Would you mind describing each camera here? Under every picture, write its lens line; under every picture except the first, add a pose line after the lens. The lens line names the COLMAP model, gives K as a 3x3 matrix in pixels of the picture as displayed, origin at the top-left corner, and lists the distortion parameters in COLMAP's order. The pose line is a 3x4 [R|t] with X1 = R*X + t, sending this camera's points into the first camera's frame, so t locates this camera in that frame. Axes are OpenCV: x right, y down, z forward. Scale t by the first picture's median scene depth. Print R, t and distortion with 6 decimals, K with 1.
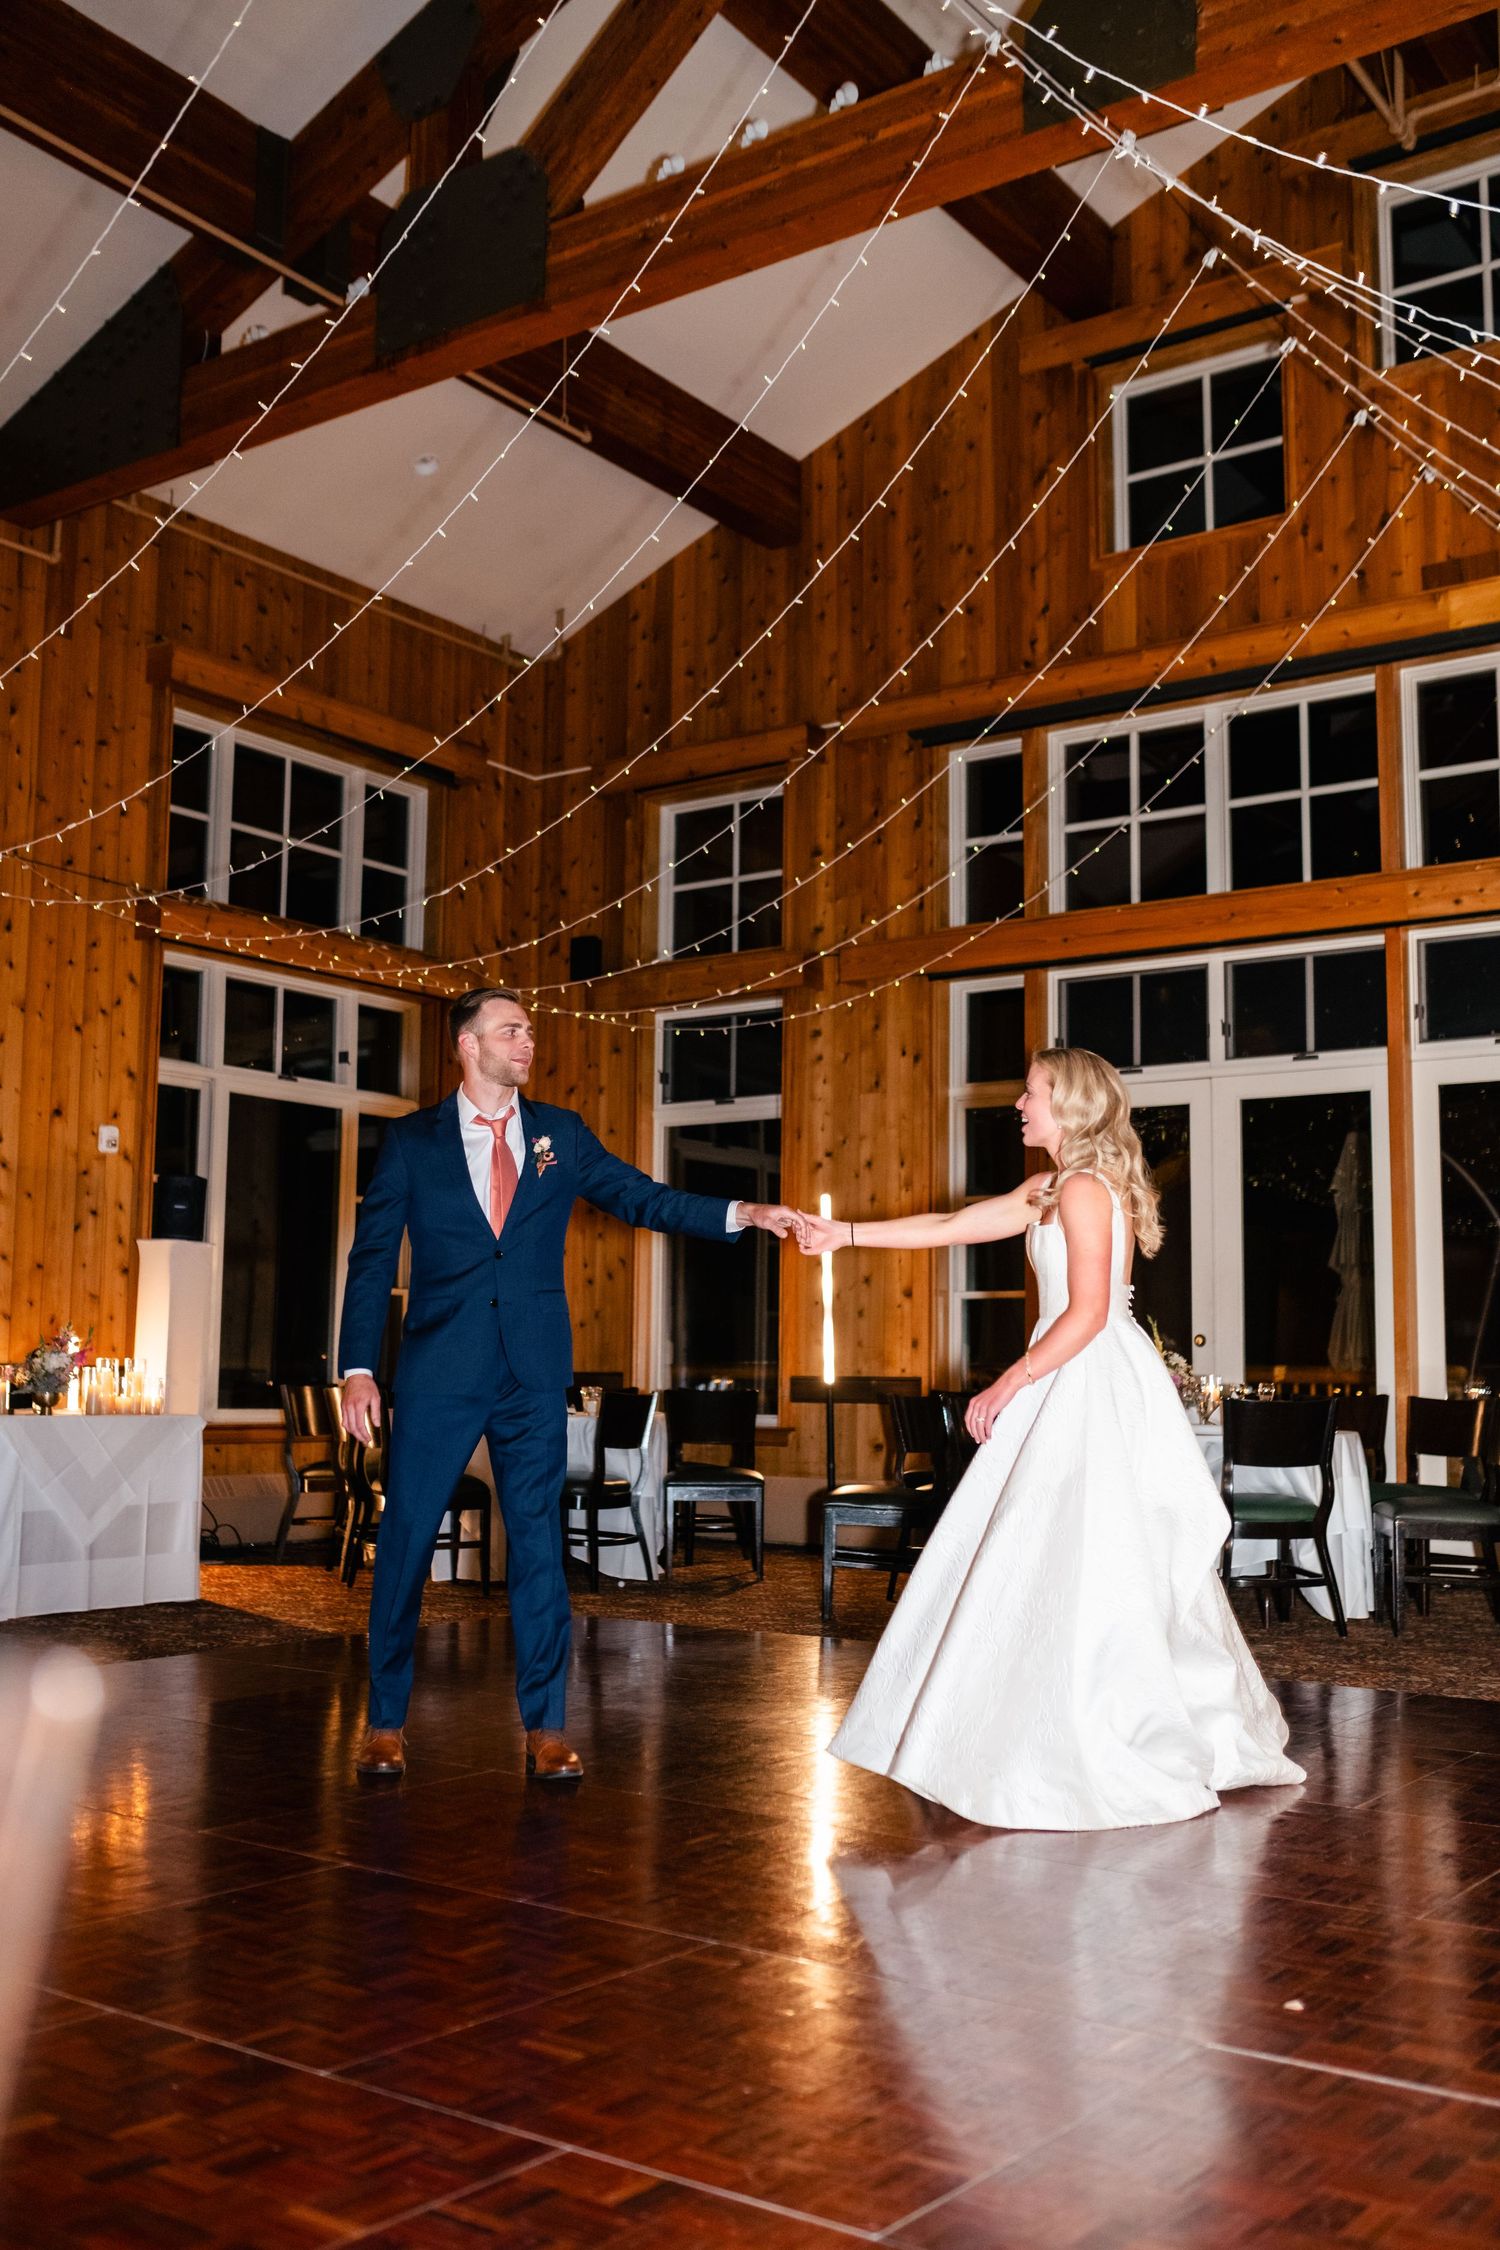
lens RADIAL K [[2221.2, 0, 739.4], [0, 2221.2, 1124.3], [0, 0, 1]] dist [-0.034428, 0.035946]
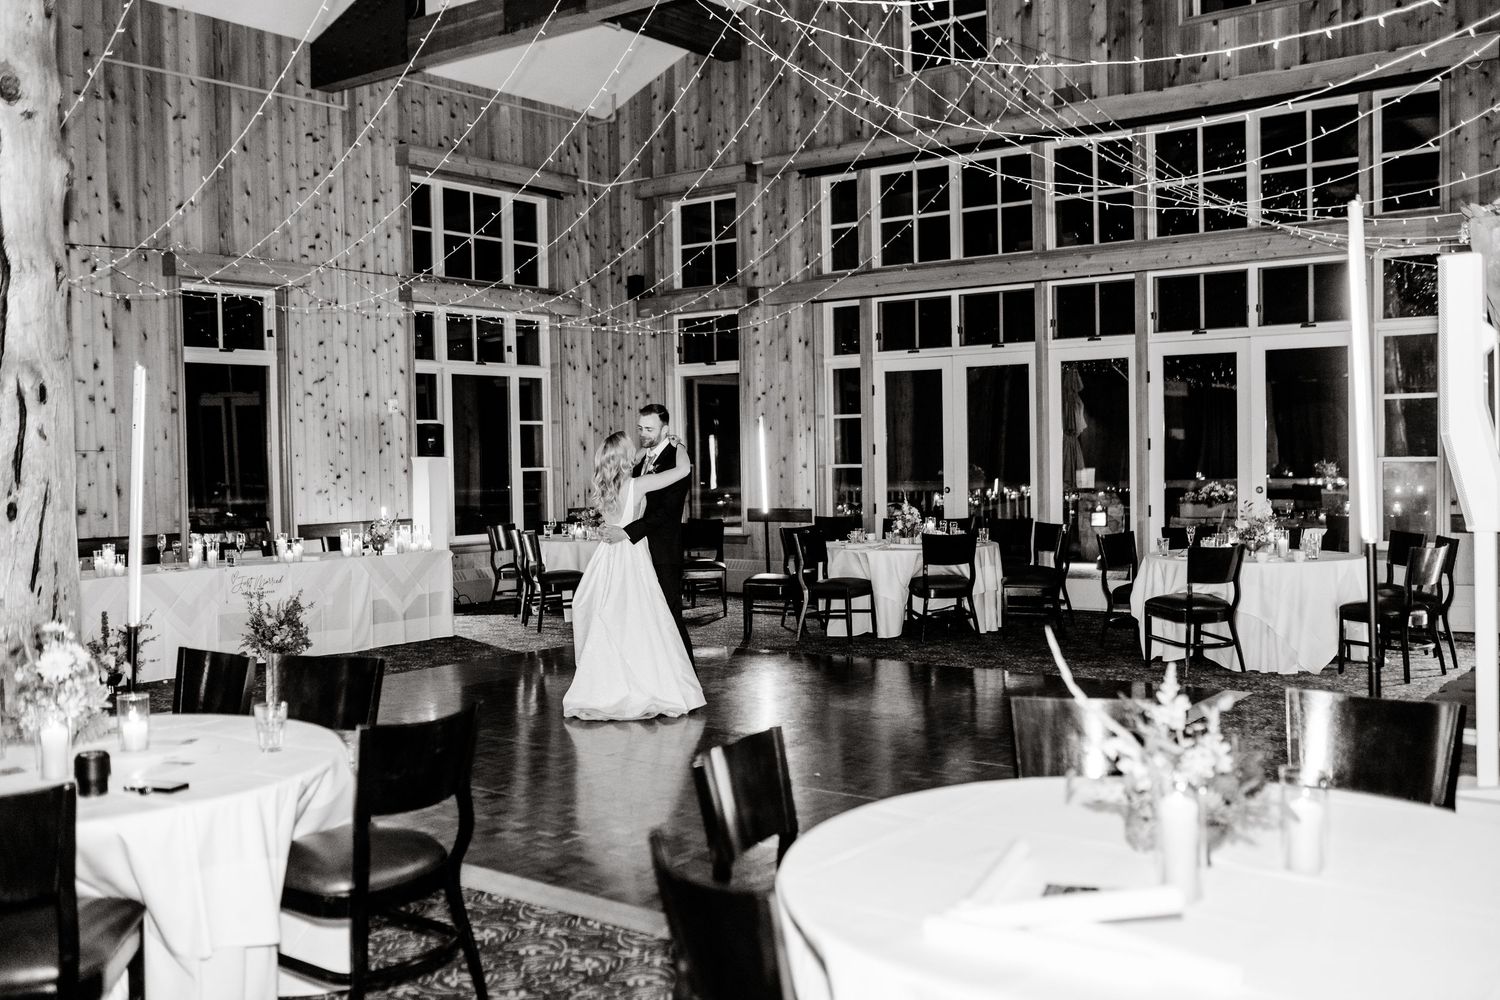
lens RADIAL K [[1480.8, 0, 759.4], [0, 1480.8, 499.7], [0, 0, 1]] dist [-0.034428, 0.035946]
pose [[0.999386, -0.029515, -0.018884, 0.061266], [0.031934, 0.989039, 0.144161, -0.084925], [0.014422, -0.144675, 0.989374, -0.295883]]
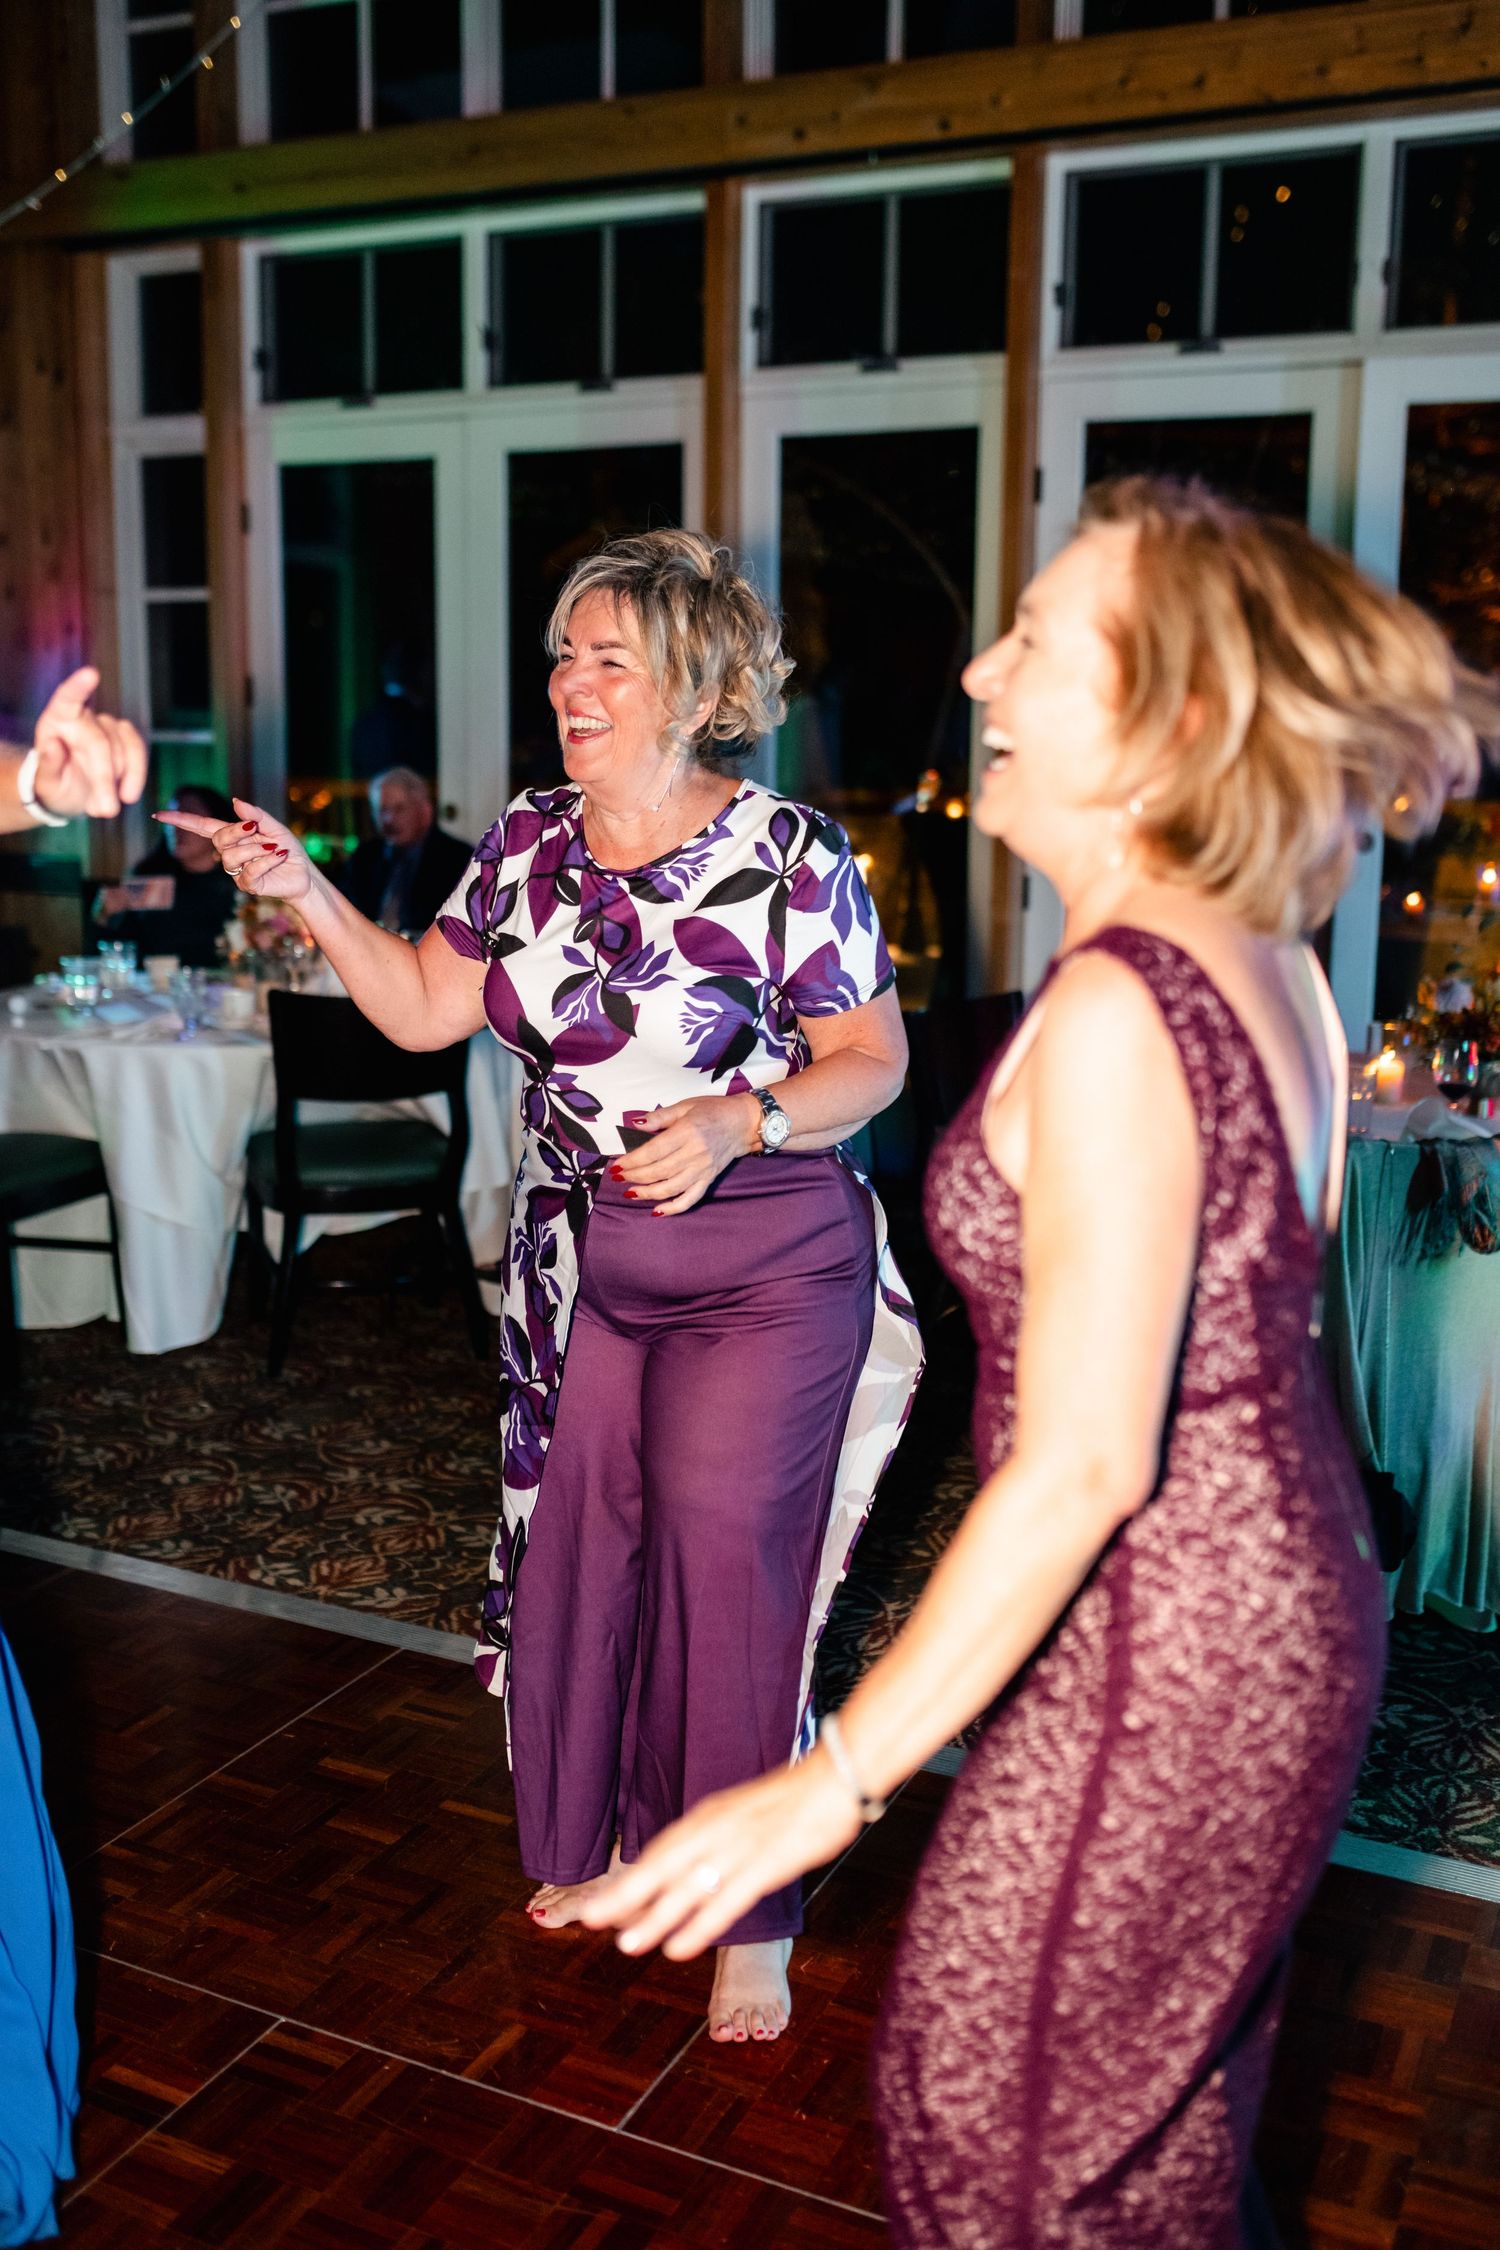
lens RADIAL K [[2221.2, 0, 739.4], [0, 2221.2, 1124.3], [0, 0, 1]] dist [-0.034428, 0.035946]
pose [[0.985277, -0.031259, 0.168085, 0.167797], [-0.018823, 0.957335, 0.288368, -0.010443], [-0.169928, -0.287286, 0.942651, 0.285913]]
